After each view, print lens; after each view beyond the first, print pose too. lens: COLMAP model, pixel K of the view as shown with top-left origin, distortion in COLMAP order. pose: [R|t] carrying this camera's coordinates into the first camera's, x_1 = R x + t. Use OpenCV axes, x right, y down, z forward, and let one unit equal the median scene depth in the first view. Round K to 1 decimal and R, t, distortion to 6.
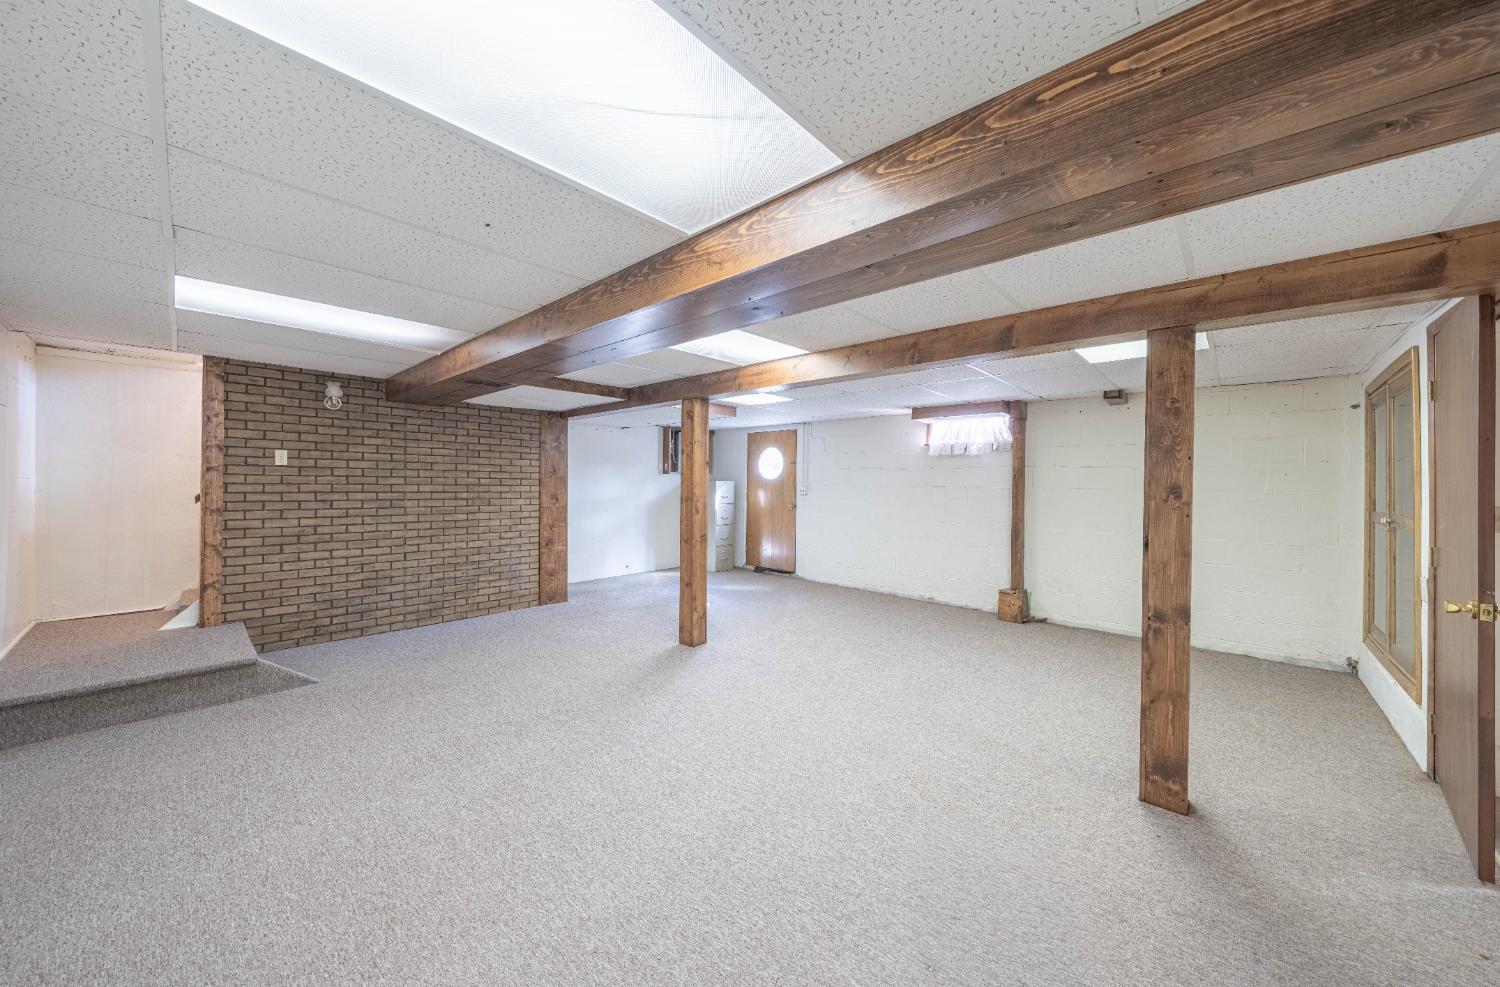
lens RADIAL K [[523.8, 0, 714.0], [0, 523.8, 479.4], [0, 0, 1]] dist [-0.004039, -0.000112]
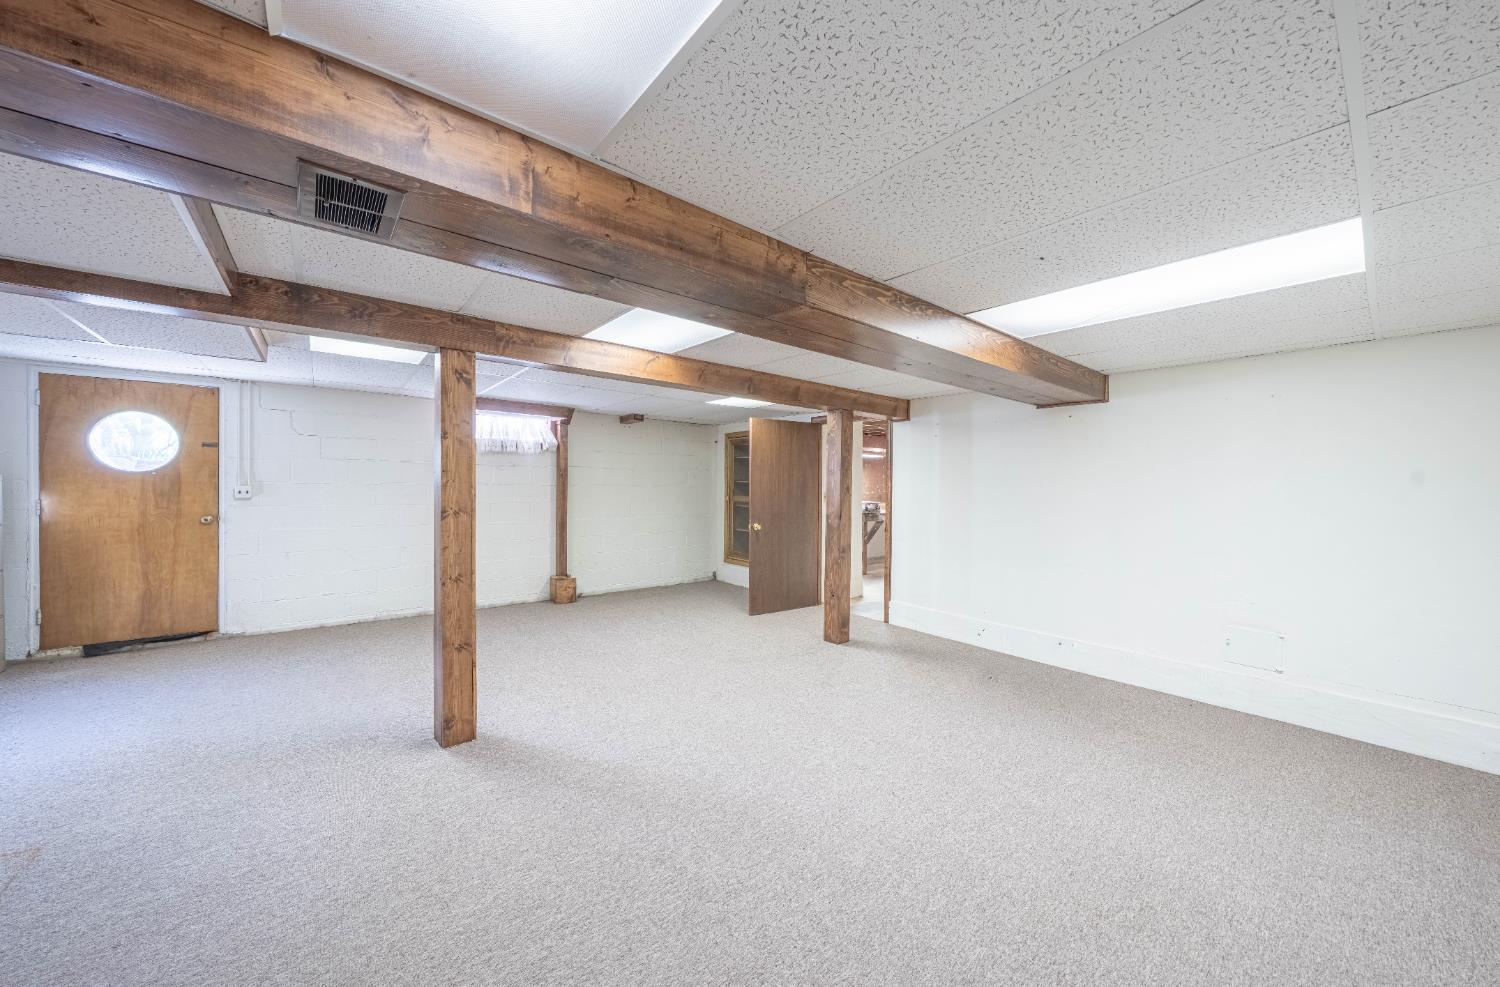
lens RADIAL K [[523.8, 0, 750.5], [0, 523.8, 492.3], [0, 0, 1]] dist [-0.004039, -0.000112]
pose [[0.109885, -0.026716, 0.993585, -0.468311], [-0.017699, 0.999428, 0.028831, -0.007384], [-0.993787, -0.020754, 0.109350, 0.436549]]
